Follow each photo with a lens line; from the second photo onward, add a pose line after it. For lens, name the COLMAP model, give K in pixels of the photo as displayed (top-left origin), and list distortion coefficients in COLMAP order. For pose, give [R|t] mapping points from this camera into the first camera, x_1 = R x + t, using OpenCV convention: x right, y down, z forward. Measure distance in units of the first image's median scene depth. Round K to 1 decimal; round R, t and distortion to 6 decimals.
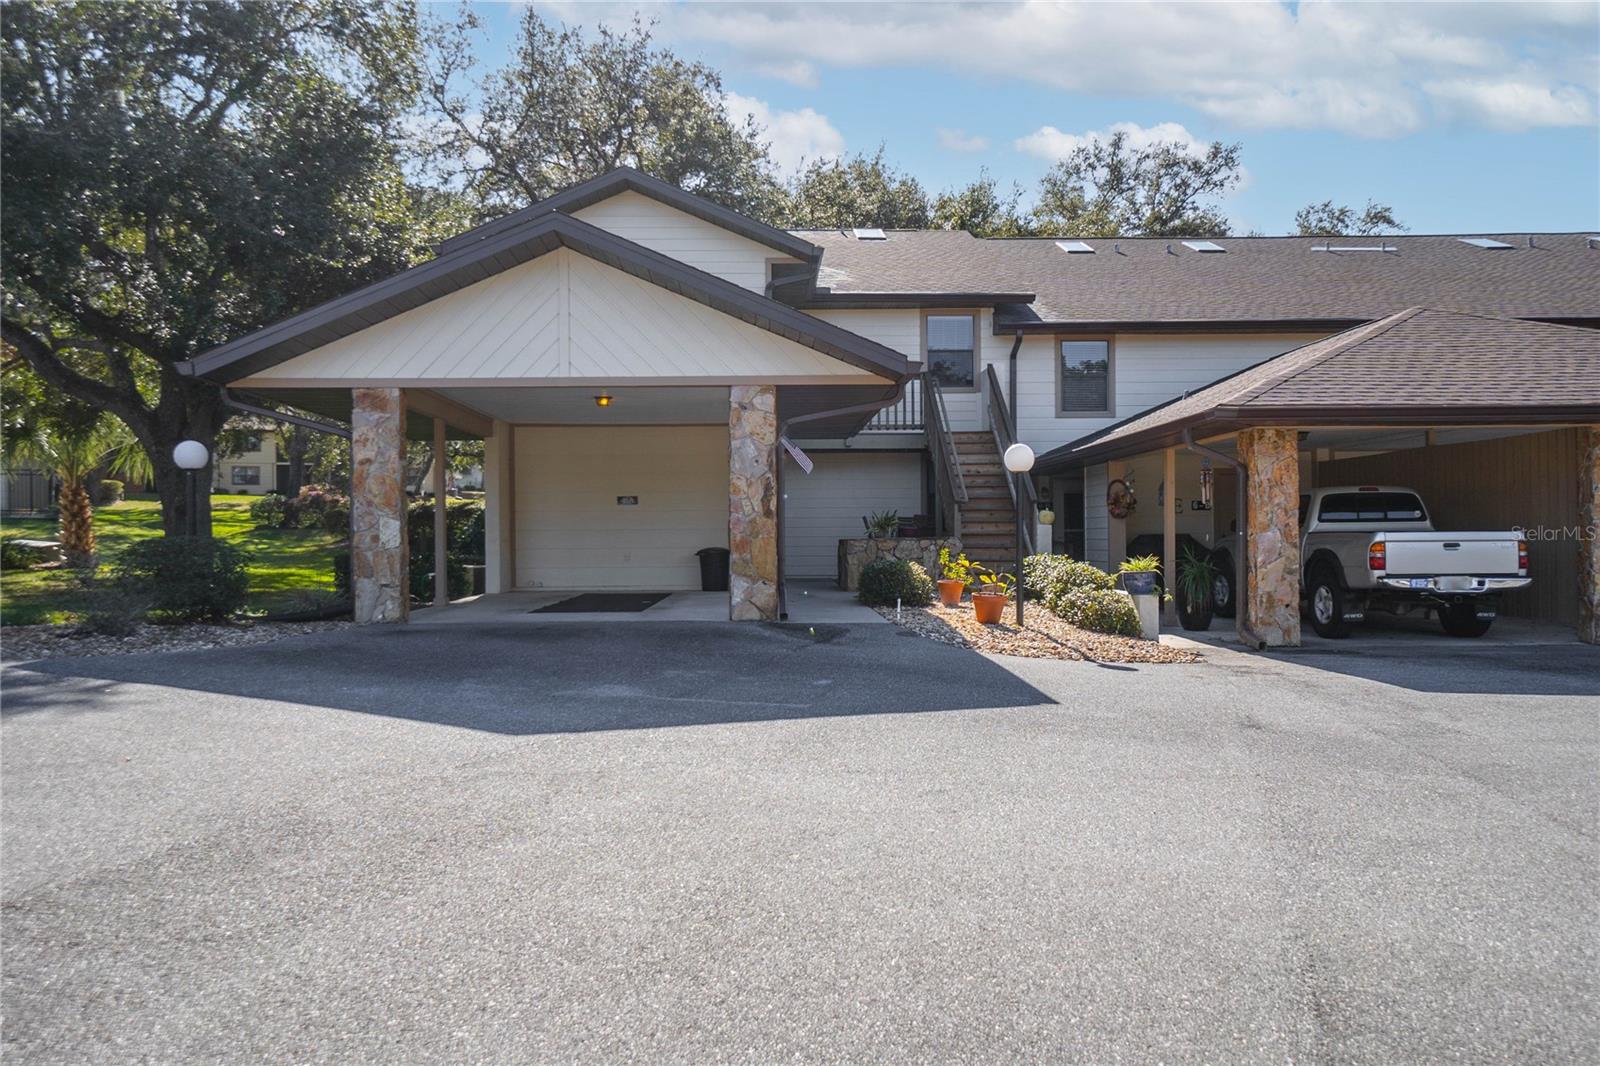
lens RADIAL K [[1193.9, 0, 814.0], [0, 1193.9, 525.0], [0, 0, 1]] dist [0.025178, 0.016549]
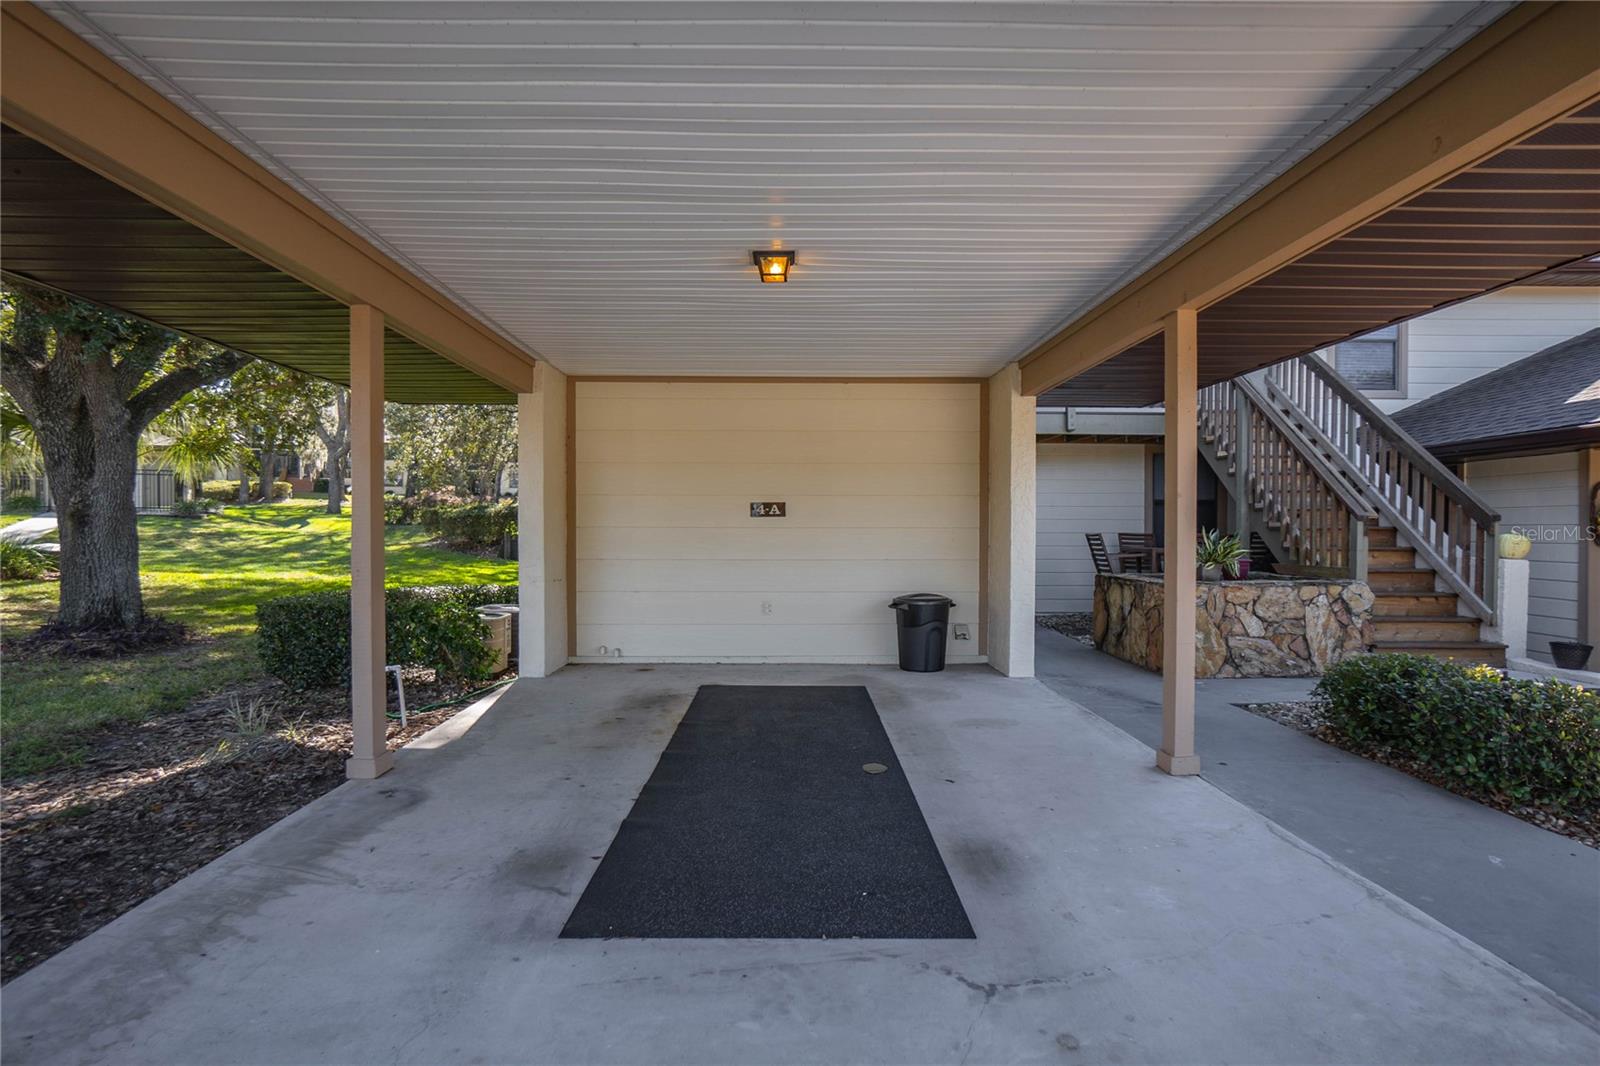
lens RADIAL K [[840.1, 0, 812.6], [0, 840.1, 542.7], [0, 0, 1]] dist [-0.023497, 0.005835]
pose [[0.999938, 0.008842, -0.006813, -0.133201], [-0.008641, 0.999545, 0.028915, -0.016696], [0.007066, -0.028854, 0.999559, 0.596449]]
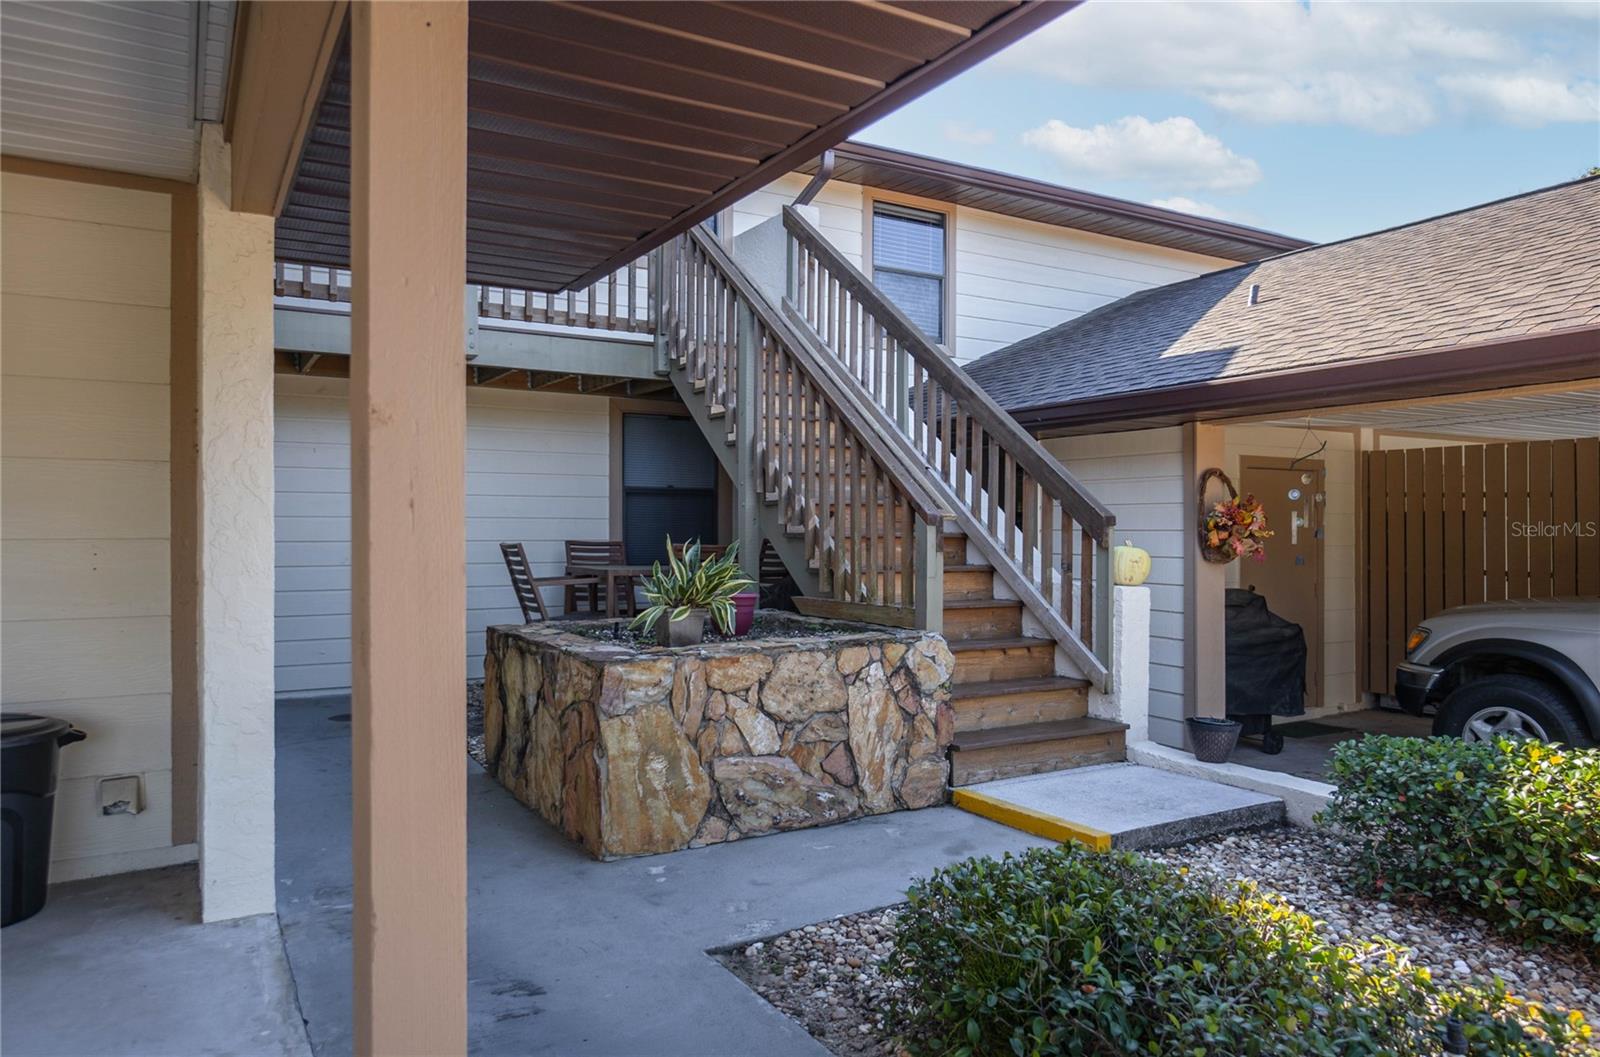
lens RADIAL K [[1046.3, 0, 810.2], [0, 1046.3, 524.7], [0, 0, 1]] dist [-0.008836, -0.000563]
pose [[0.872651, 0.010941, 0.488222, -0.042859], [-0.014111, 0.999896, 0.002814, -0.018176], [-0.488141, -0.009345, 0.872715, 0.761218]]
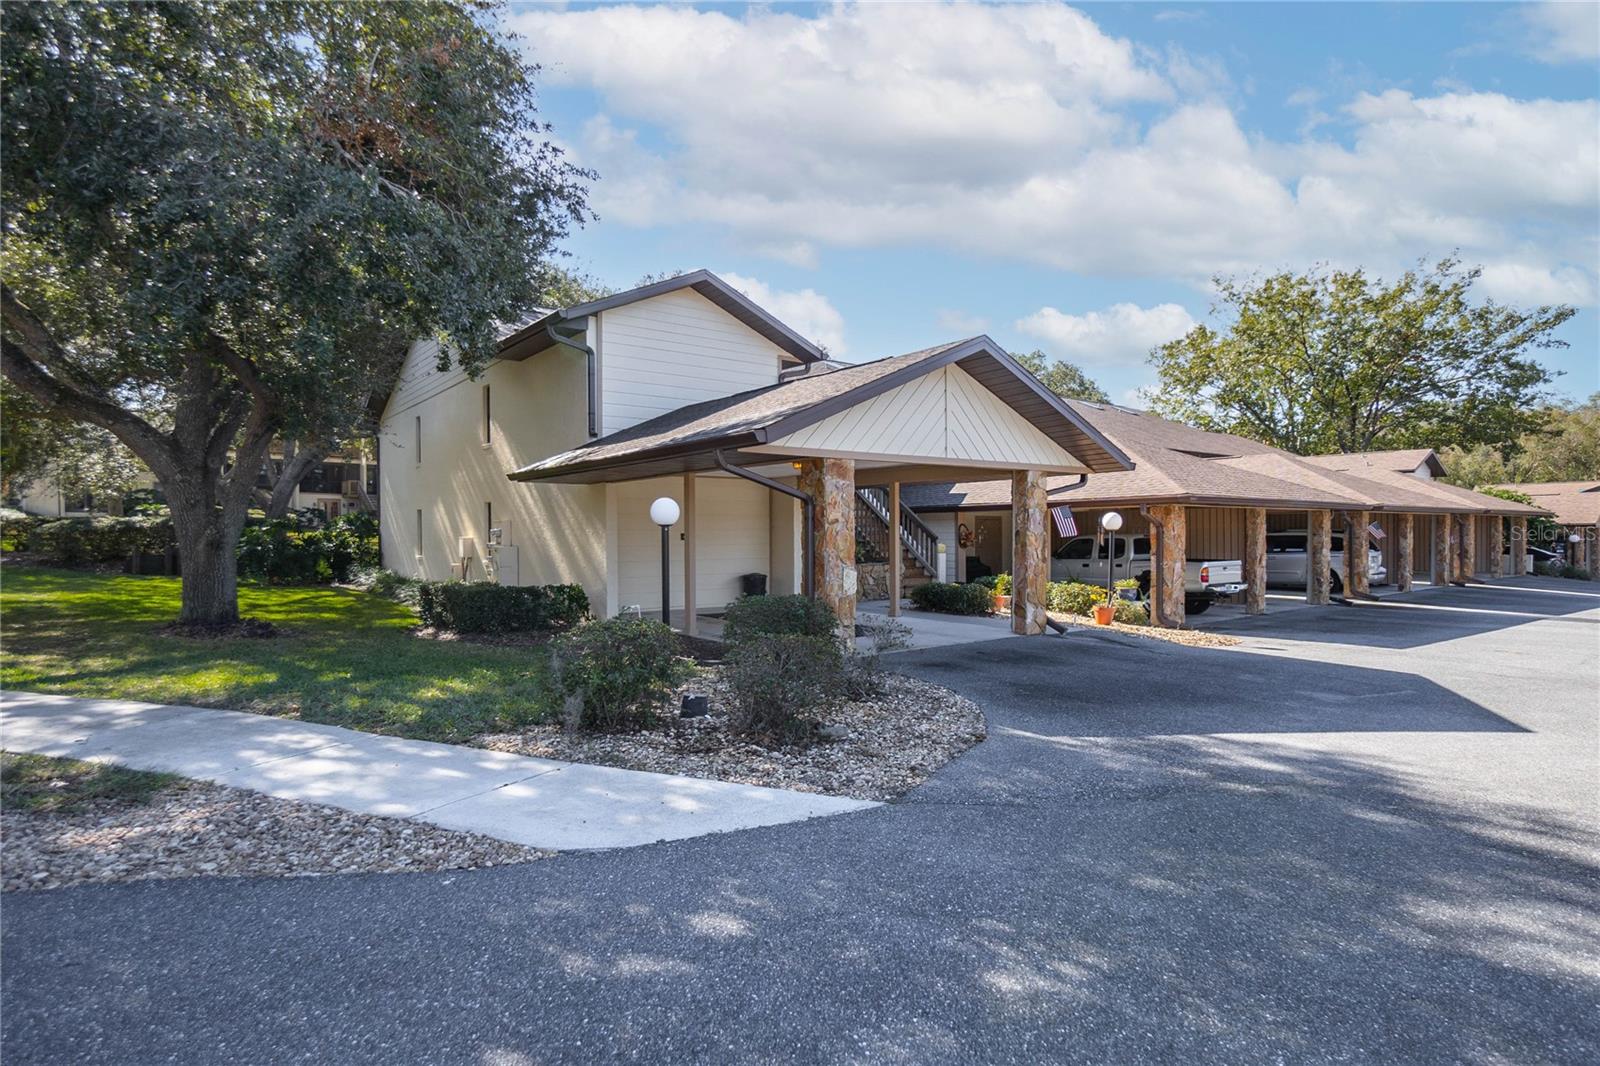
lens RADIAL K [[840.1, 0, 792.2], [0, 840.1, 539.0], [0, 0, 1]] dist [-0.023497, 0.005835]
pose [[0.808804, -0.001515, 0.588077, -0.585669], [-0.006628, 0.999910, 0.011692, -0.029548], [-0.588041, -0.013354, 0.808721, 0.237707]]
